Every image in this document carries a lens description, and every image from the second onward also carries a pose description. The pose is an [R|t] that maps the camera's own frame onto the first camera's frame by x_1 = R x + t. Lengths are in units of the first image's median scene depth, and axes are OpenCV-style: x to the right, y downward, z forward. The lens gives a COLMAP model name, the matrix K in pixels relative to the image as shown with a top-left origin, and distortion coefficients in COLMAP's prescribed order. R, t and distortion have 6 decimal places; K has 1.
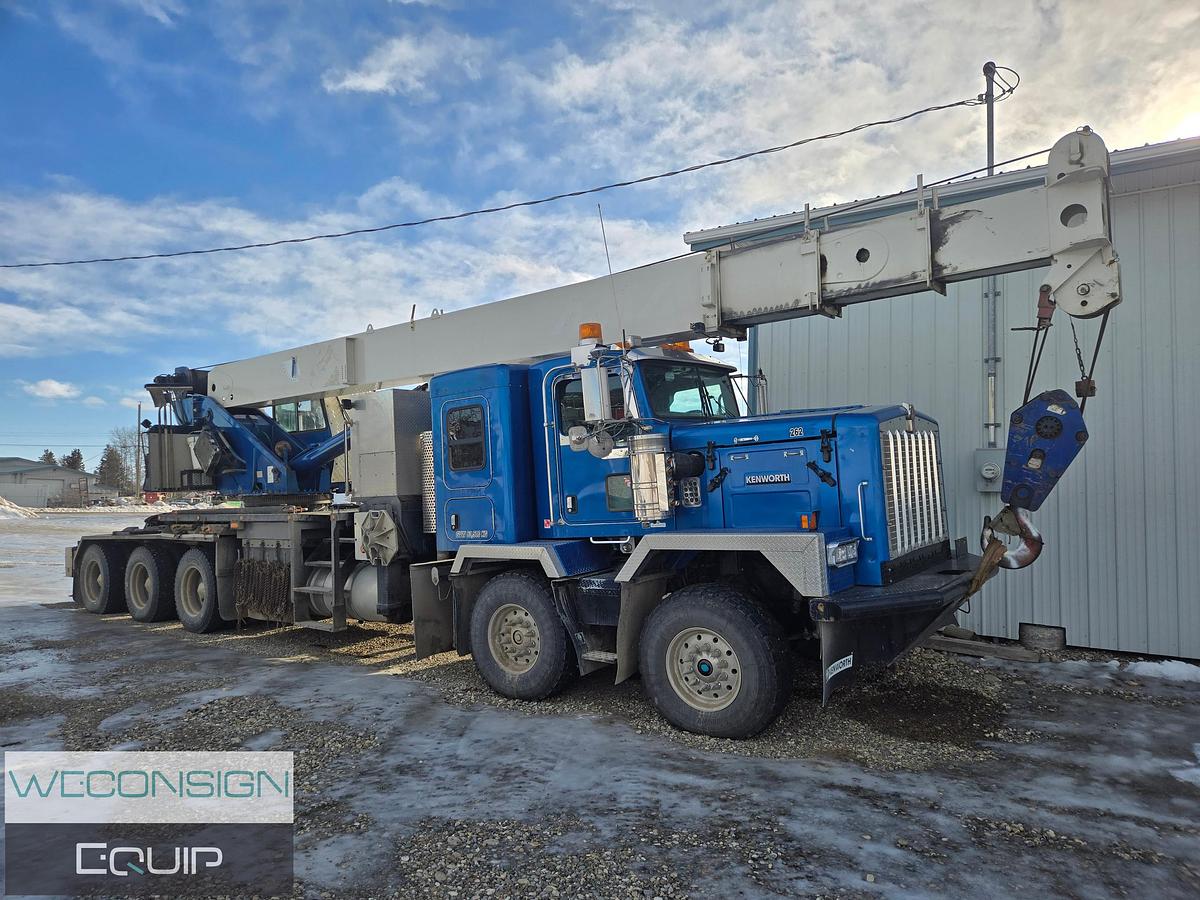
lens RADIAL K [[796.8, 0, 608.0], [0, 796.8, 443.8], [0, 0, 1]] dist [0.072523, -0.055782]
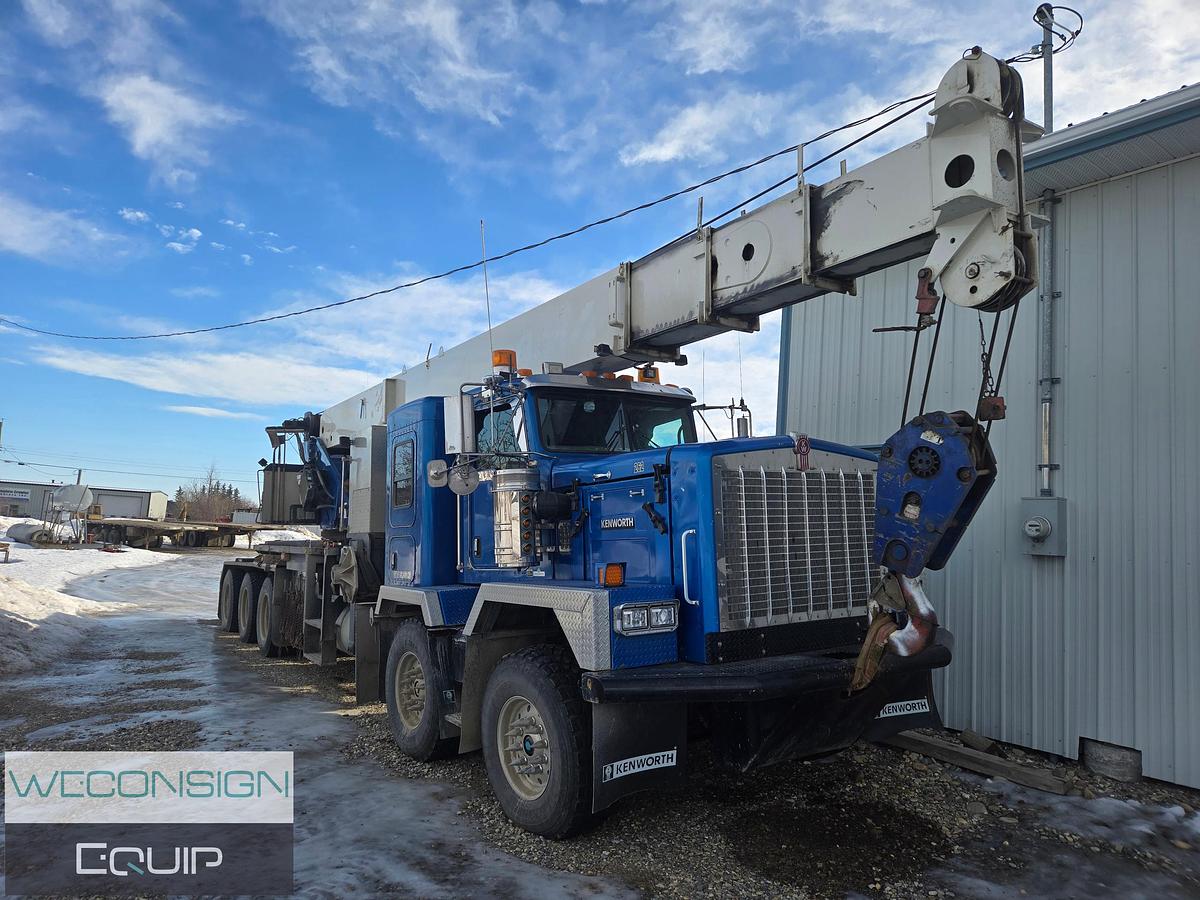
lens RADIAL K [[796.8, 0, 600.4], [0, 796.8, 450.5], [0, 0, 1]] dist [0.072523, -0.055782]
pose [[0.946284, 0.002355, -0.323328, 0.327059], [-0.019454, 0.998577, -0.049662, 0.006954], [0.322750, 0.053284, 0.944983, 0.146541]]
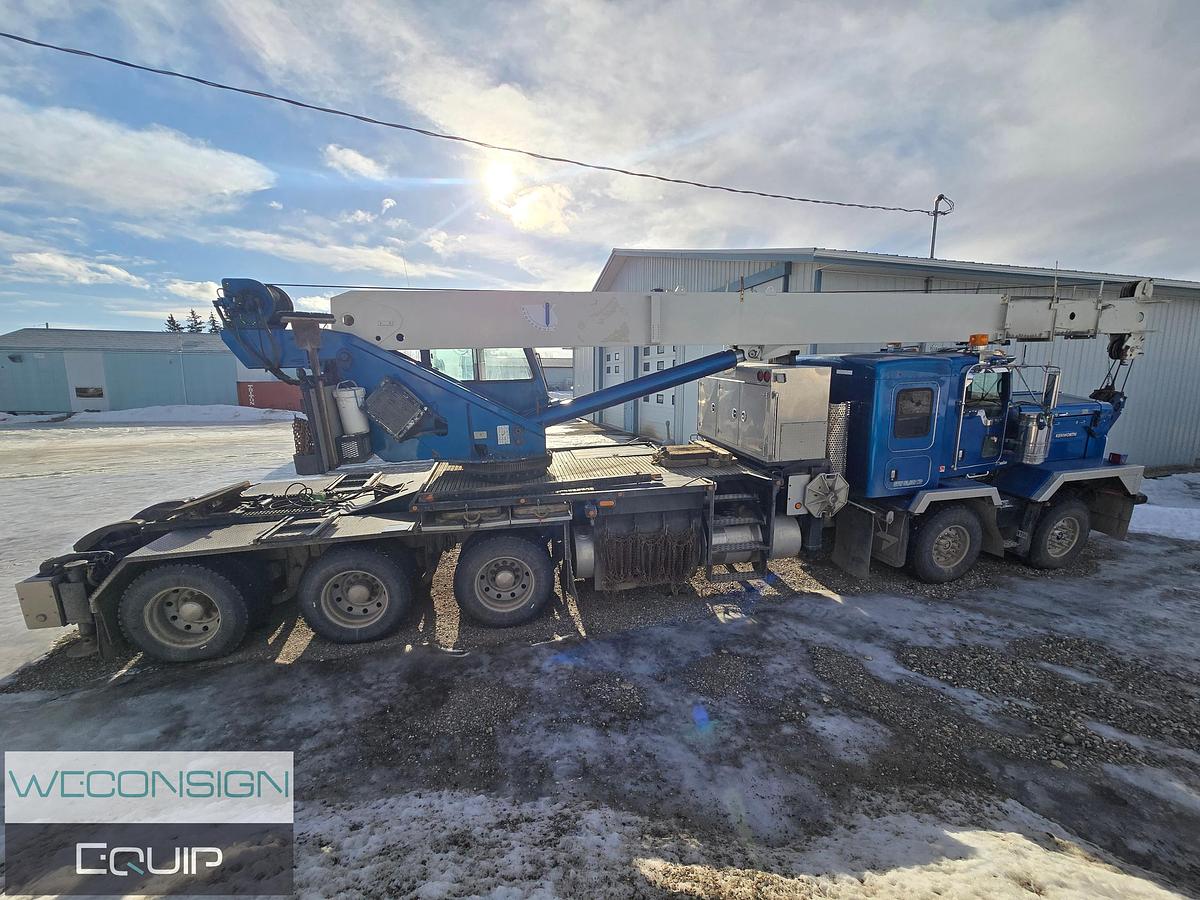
lens RADIAL K [[478.9, 0, 603.8], [0, 478.9, 457.7], [0, 0, 1]] dist [-0.016160, -0.000083]
pose [[0.667287, -0.130838, 0.733218, -1.005842], [-0.040586, 0.976599, 0.211204, -0.072968], [-0.743694, -0.170692, 0.646362, 0.781513]]
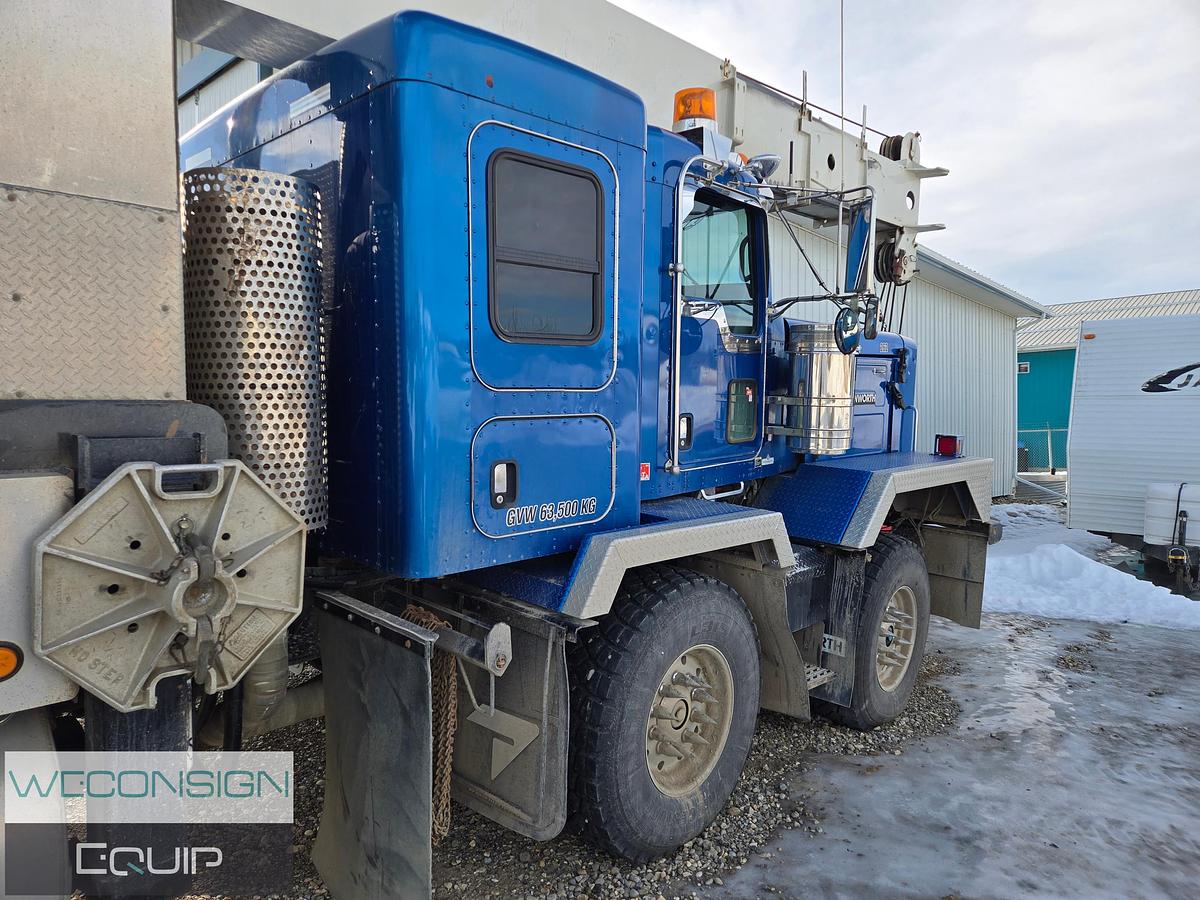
lens RADIAL K [[797.4, 0, 591.0], [0, 797.4, 441.6], [0, 0, 1]] dist [0.071320, -0.054492]
pose [[0.135349, -0.020081, 0.990594, -0.490862], [-0.071425, 0.996996, 0.029969, 0.060859], [-0.988220, -0.074810, 0.133509, 0.841222]]
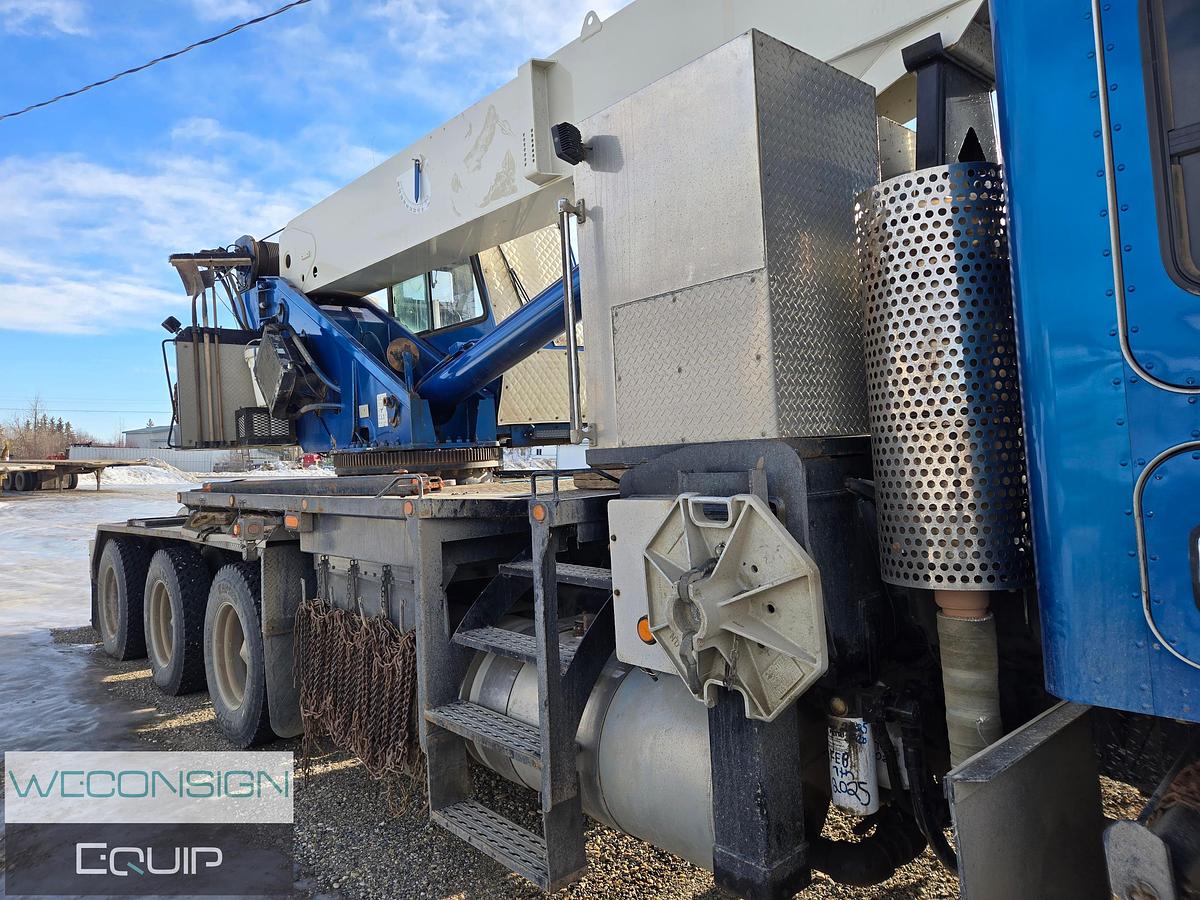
lens RADIAL K [[797.4, 0, 598.0], [0, 797.4, 426.5], [0, 0, 1]] dist [0.071320, -0.054492]
pose [[0.984814, -0.017689, -0.172709, -0.275210], [0.022386, 0.999430, 0.025286, 0.052831], [0.172163, -0.028768, 0.984648, 0.728896]]
